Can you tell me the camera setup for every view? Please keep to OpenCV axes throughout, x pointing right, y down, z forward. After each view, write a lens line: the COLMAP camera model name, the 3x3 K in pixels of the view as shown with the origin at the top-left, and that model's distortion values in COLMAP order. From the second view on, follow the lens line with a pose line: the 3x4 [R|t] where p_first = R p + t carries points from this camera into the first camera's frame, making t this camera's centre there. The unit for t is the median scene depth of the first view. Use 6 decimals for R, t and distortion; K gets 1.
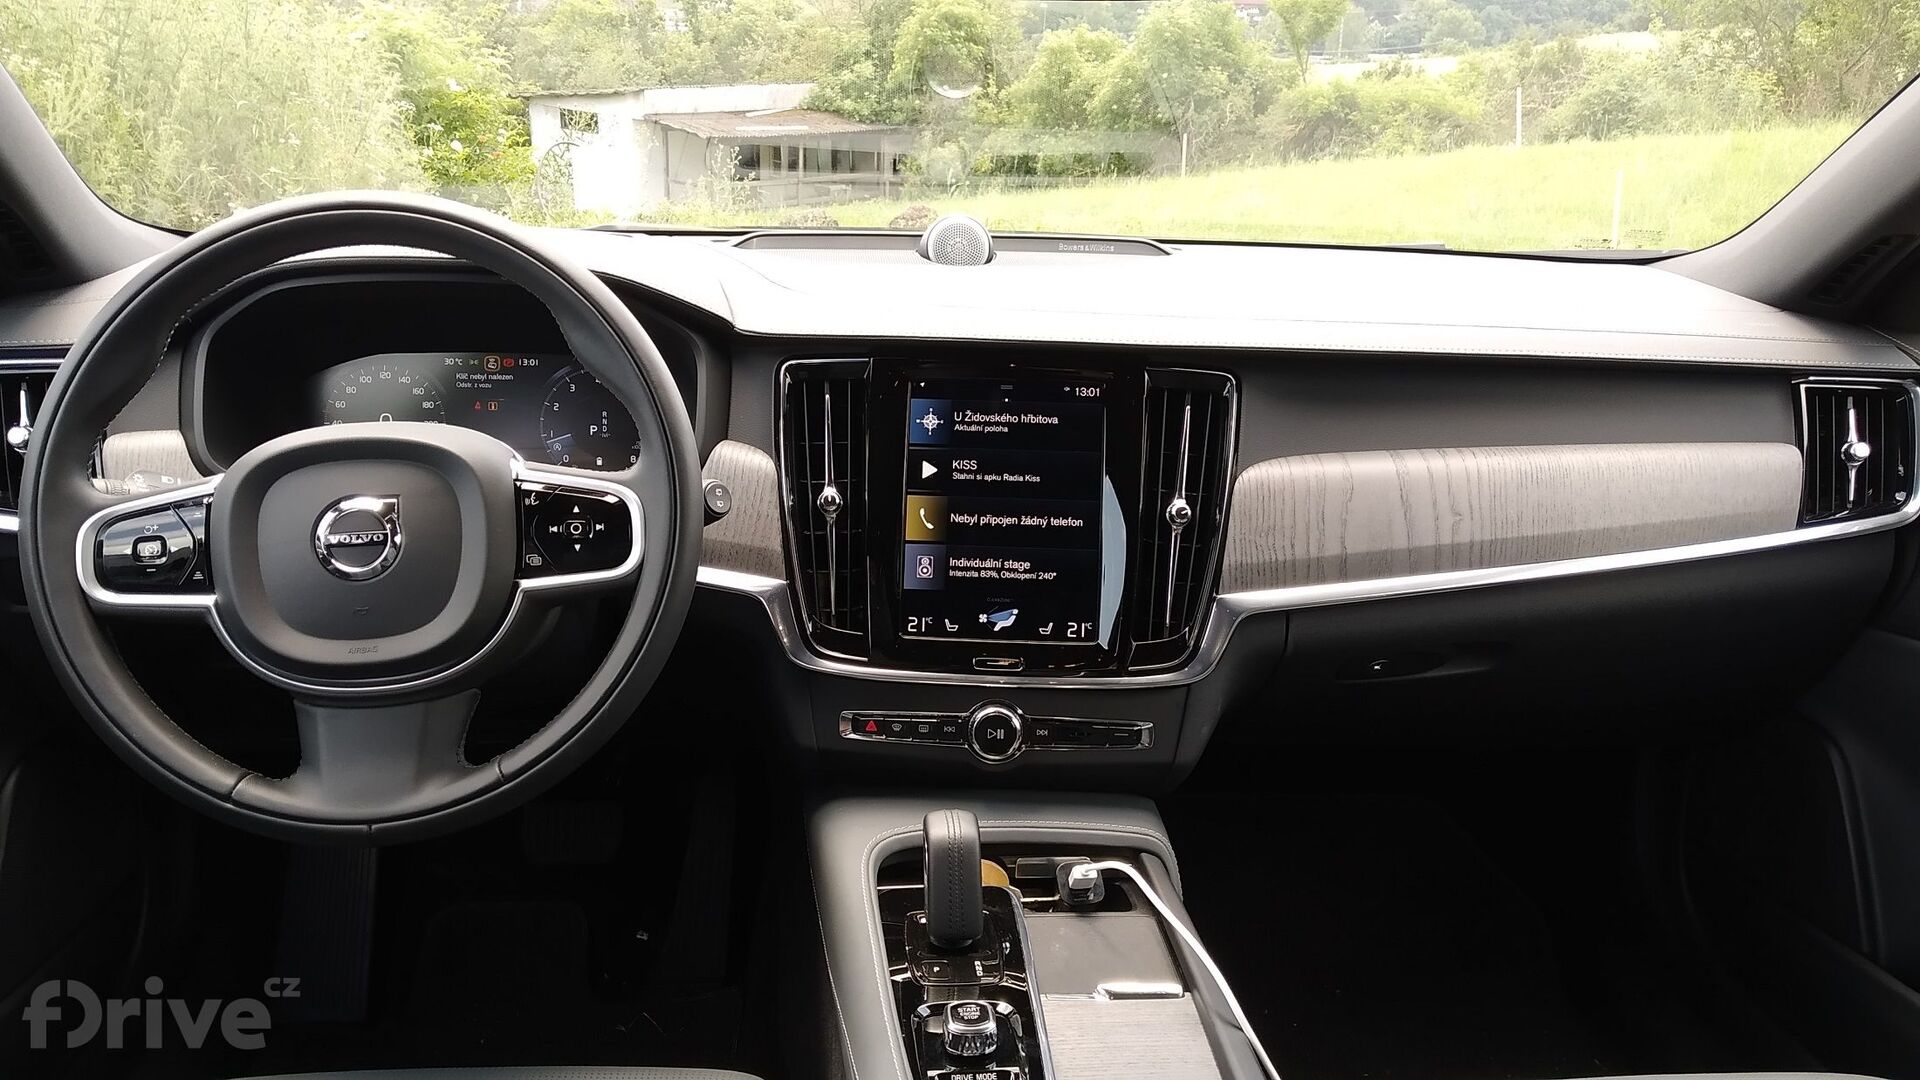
lens RADIAL K [[1507.6, 0, 971.4], [0, 1507.6, 523.1], [0, 0, 1]] dist [0.030005, -0.090066]
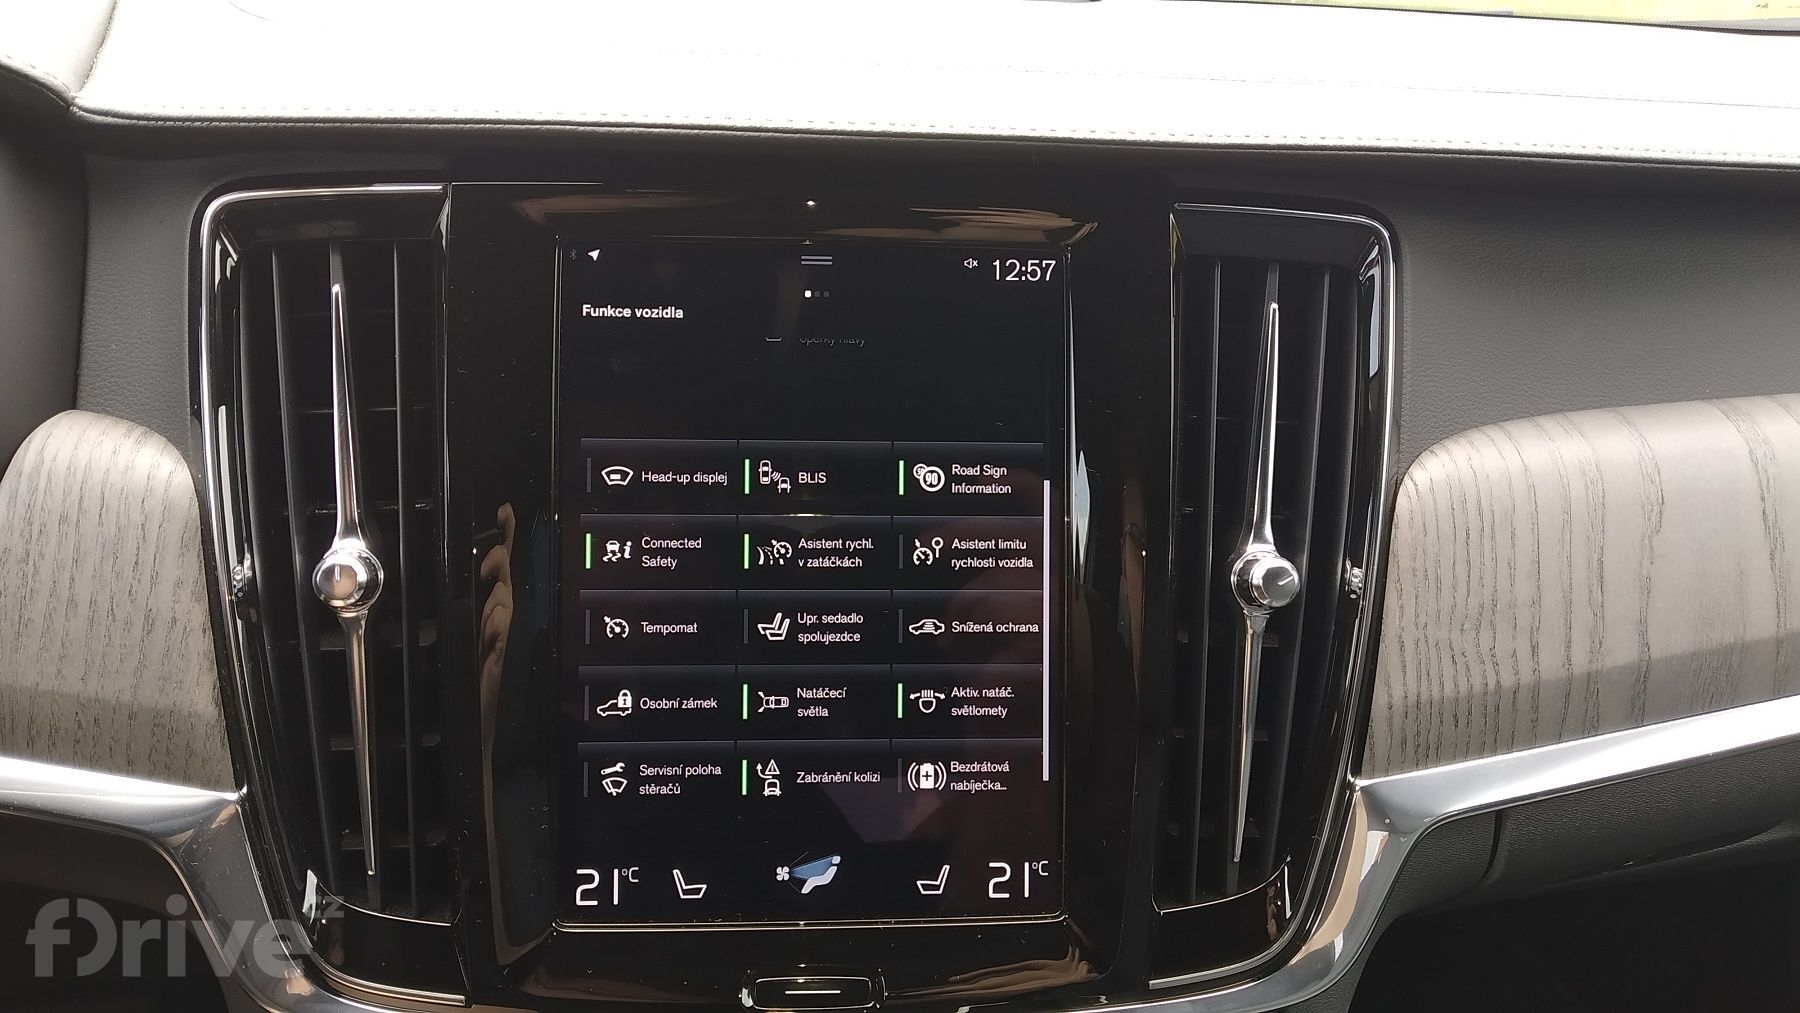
lens RADIAL K [[1413.4, 0, 907.8], [0, 1413.4, 510.7], [0, 0, 1]] dist [0.030005, -0.090066]
pose [[0.994138, -0.028963, 0.104166, 0.007315], [0.019326, 0.995538, 0.092358, -0.060323], [-0.106376, -0.089804, 0.990262, 0.646174]]
